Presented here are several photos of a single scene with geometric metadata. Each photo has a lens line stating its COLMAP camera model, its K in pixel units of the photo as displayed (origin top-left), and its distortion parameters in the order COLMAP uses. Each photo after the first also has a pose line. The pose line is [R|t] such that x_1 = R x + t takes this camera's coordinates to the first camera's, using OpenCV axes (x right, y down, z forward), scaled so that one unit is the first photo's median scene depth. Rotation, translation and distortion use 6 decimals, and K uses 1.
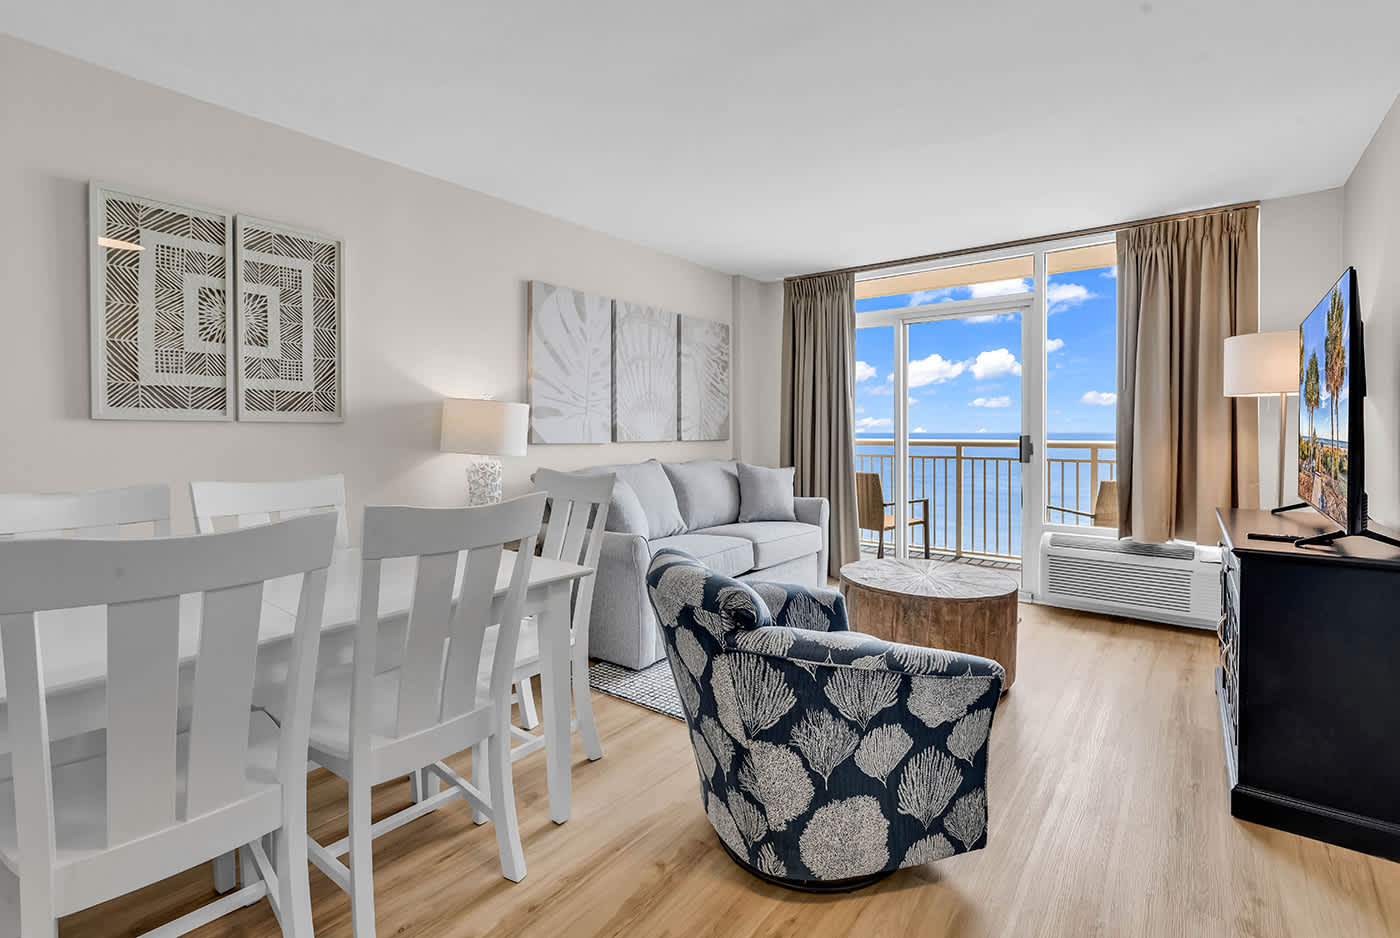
lens RADIAL K [[630.1, 0, 728.4], [0, 630.1, 442.2], [0, 0, 1]] dist [0.004411, -0.002813]
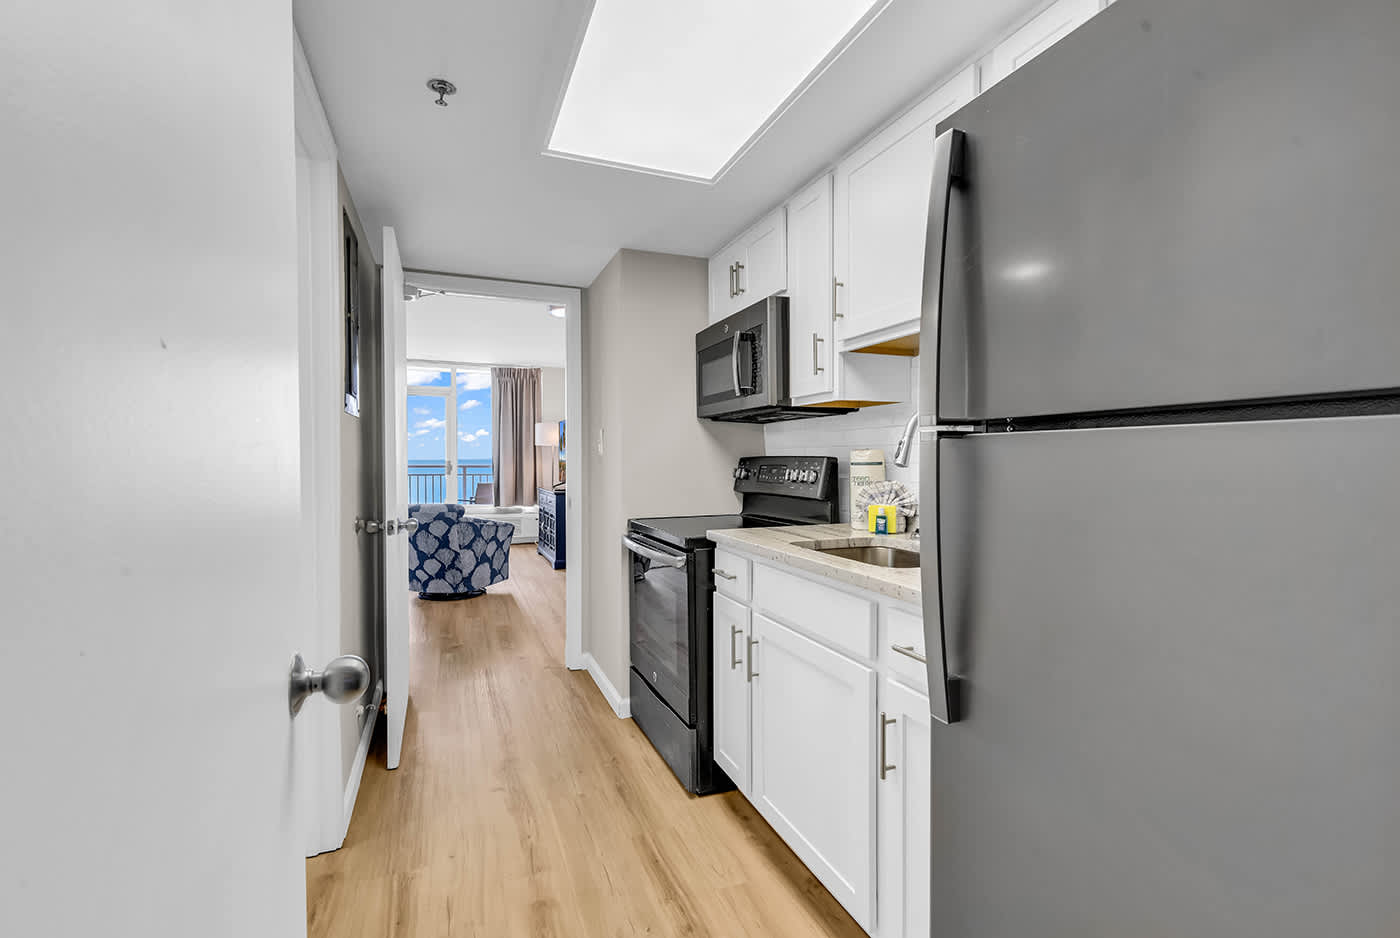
lens RADIAL K [[630.1, 0, 702.6], [0, 630.1, 464.0], [0, 0, 1]] dist [0.004411, -0.002813]
pose [[0.511657, -0.003689, 0.859182, -1.404587], [0.011298, 0.999933, -0.002435, 0.022343], [-0.859115, 0.010953, 0.511665, -1.179036]]
